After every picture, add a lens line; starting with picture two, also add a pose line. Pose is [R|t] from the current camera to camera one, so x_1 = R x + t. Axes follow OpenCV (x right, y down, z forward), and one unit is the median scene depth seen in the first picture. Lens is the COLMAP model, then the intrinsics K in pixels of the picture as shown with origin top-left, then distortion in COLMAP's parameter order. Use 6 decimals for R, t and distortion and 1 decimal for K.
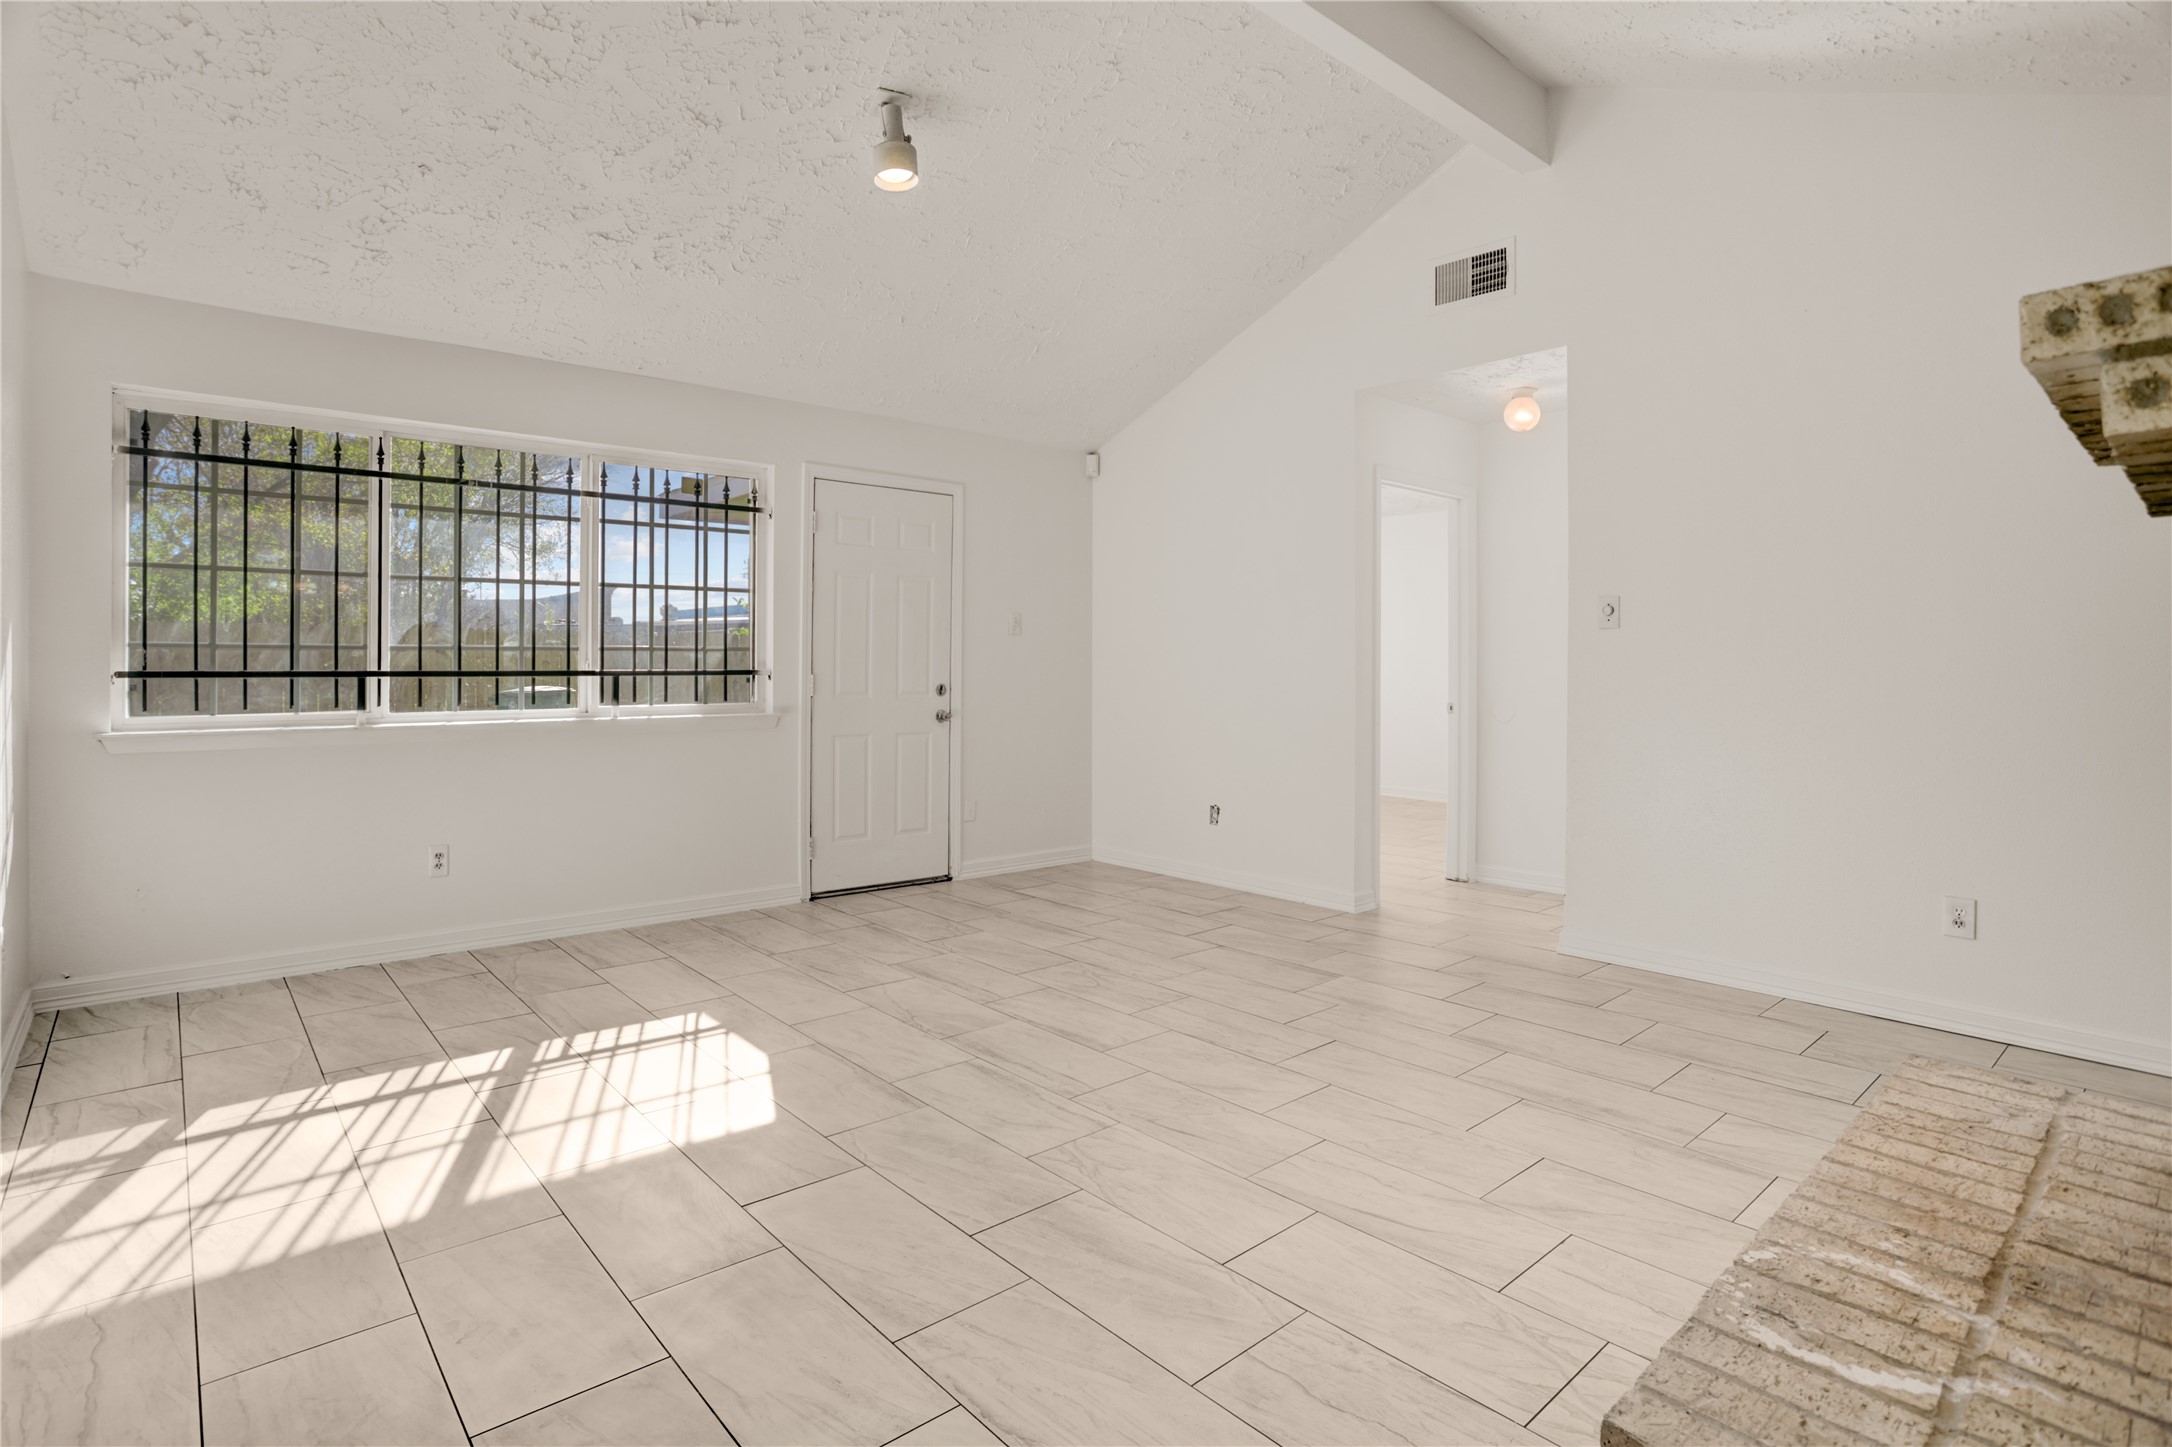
lens RADIAL K [[1080.0, 0, 1083.2], [0, 1080.0, 675.4], [0, 0, 1]] dist [-0.060380, 0.000075]
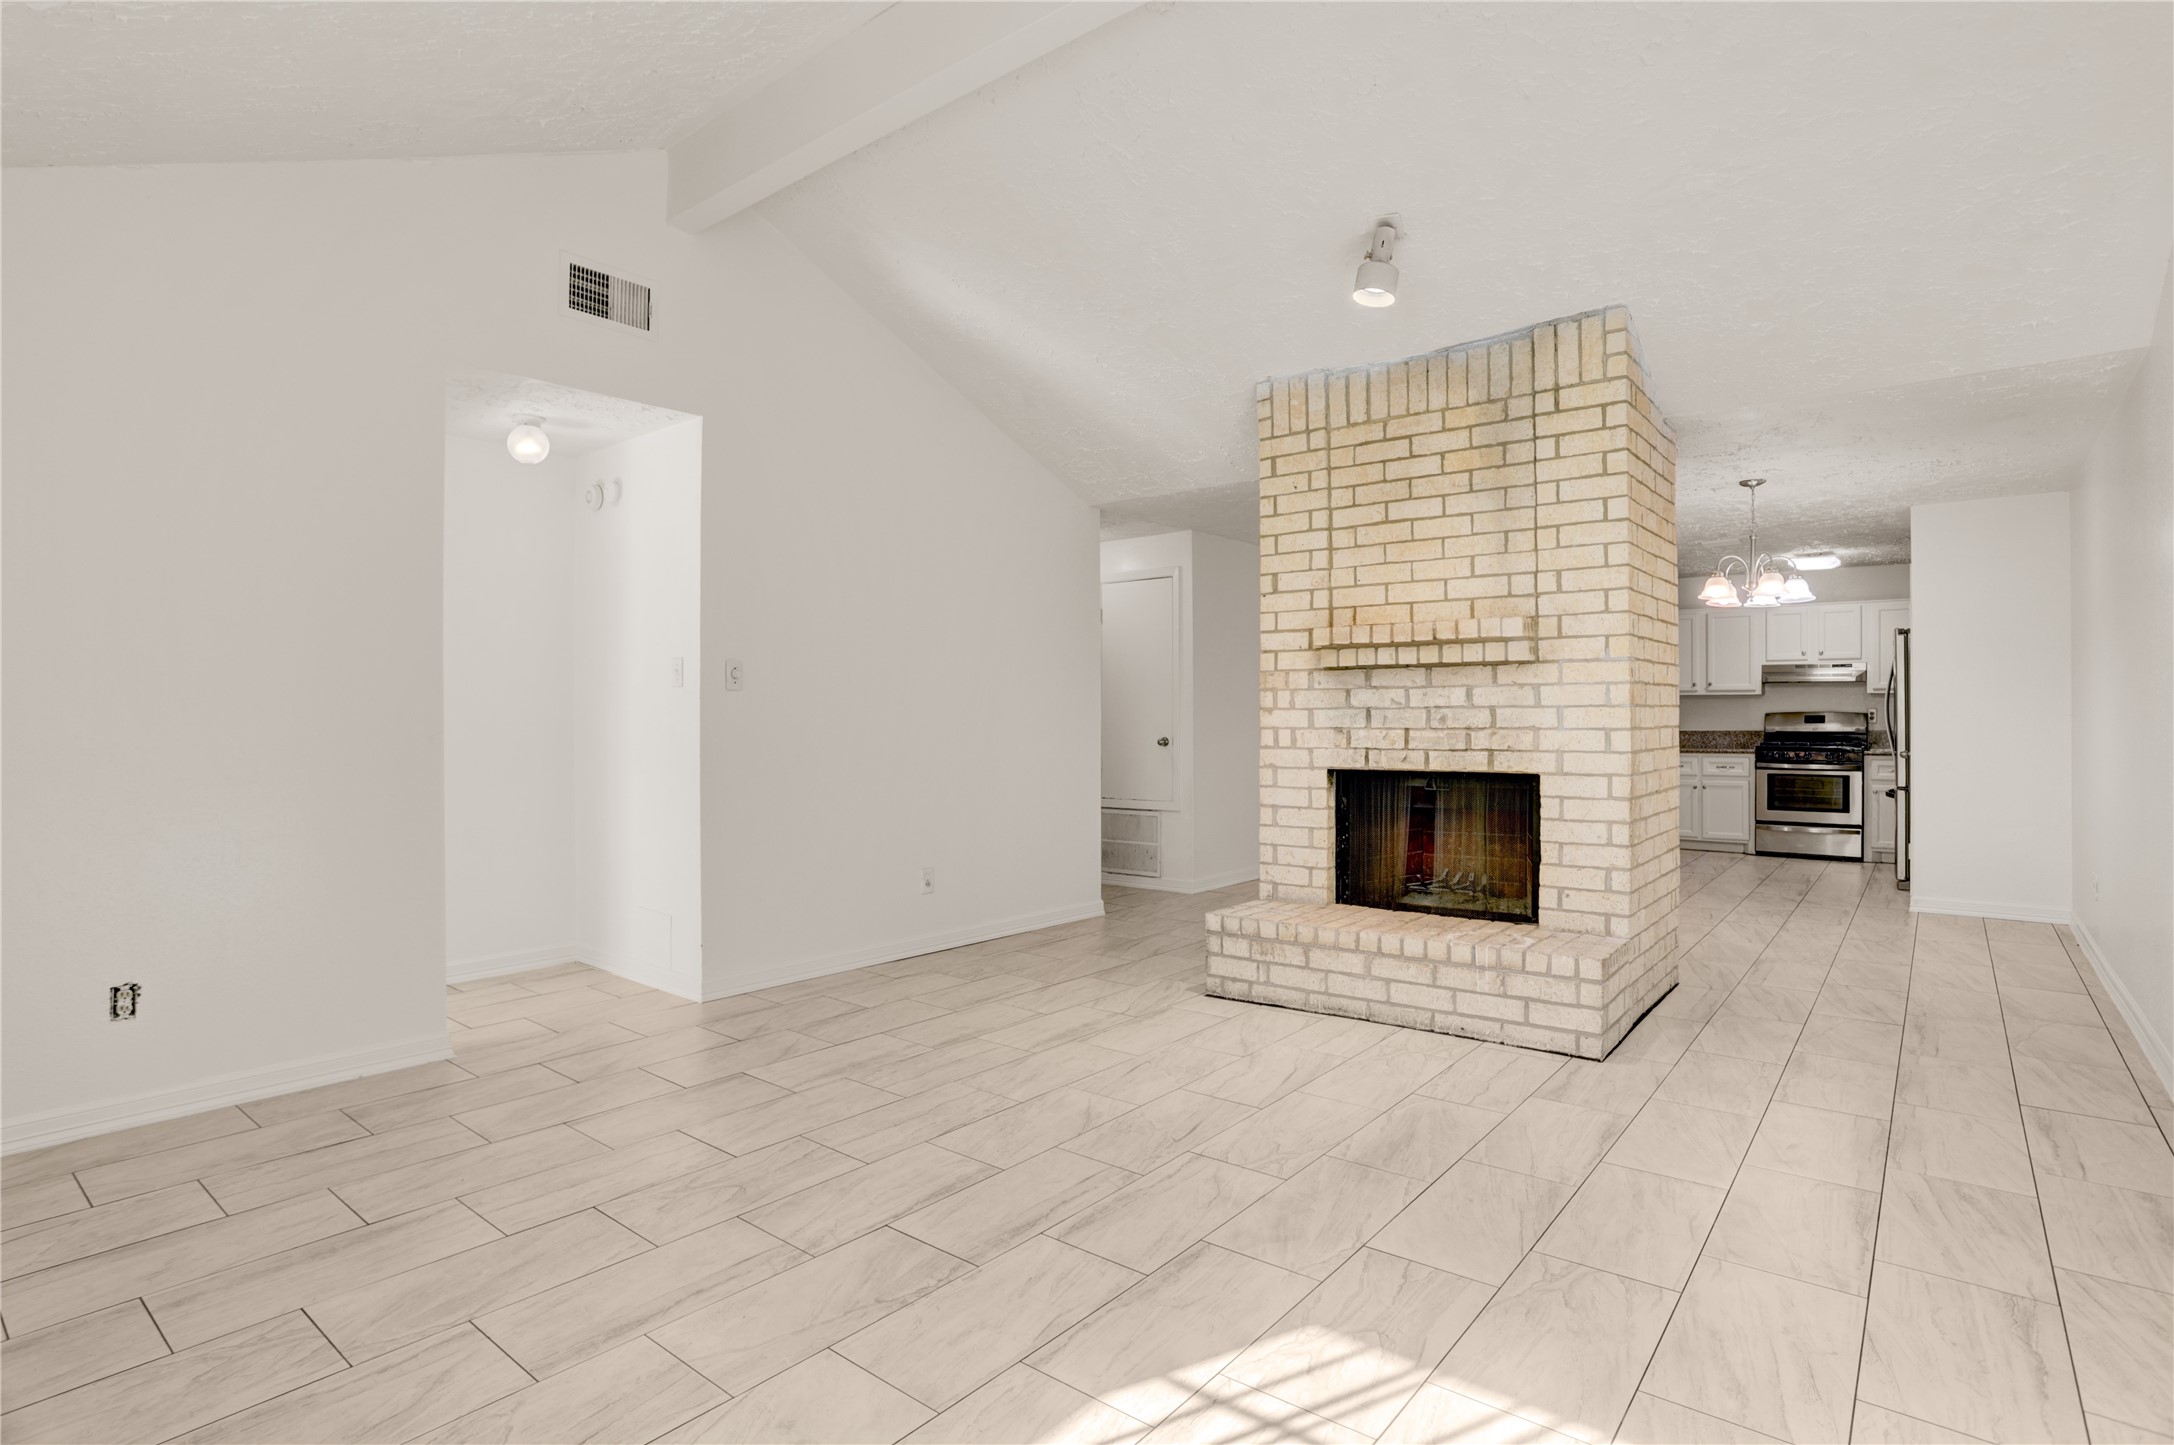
lens RADIAL K [[1079.5, 0, 1087.0], [0, 1079.5, 722.5], [0, 0, 1]] dist [-0.039949, 0.000033]
pose [[-0.162655, -0.007554, 0.986654, -0.879623], [0.011985, 0.999882, 0.009631, -0.023350], [-0.986610, 0.013391, -0.162545, 1.099694]]
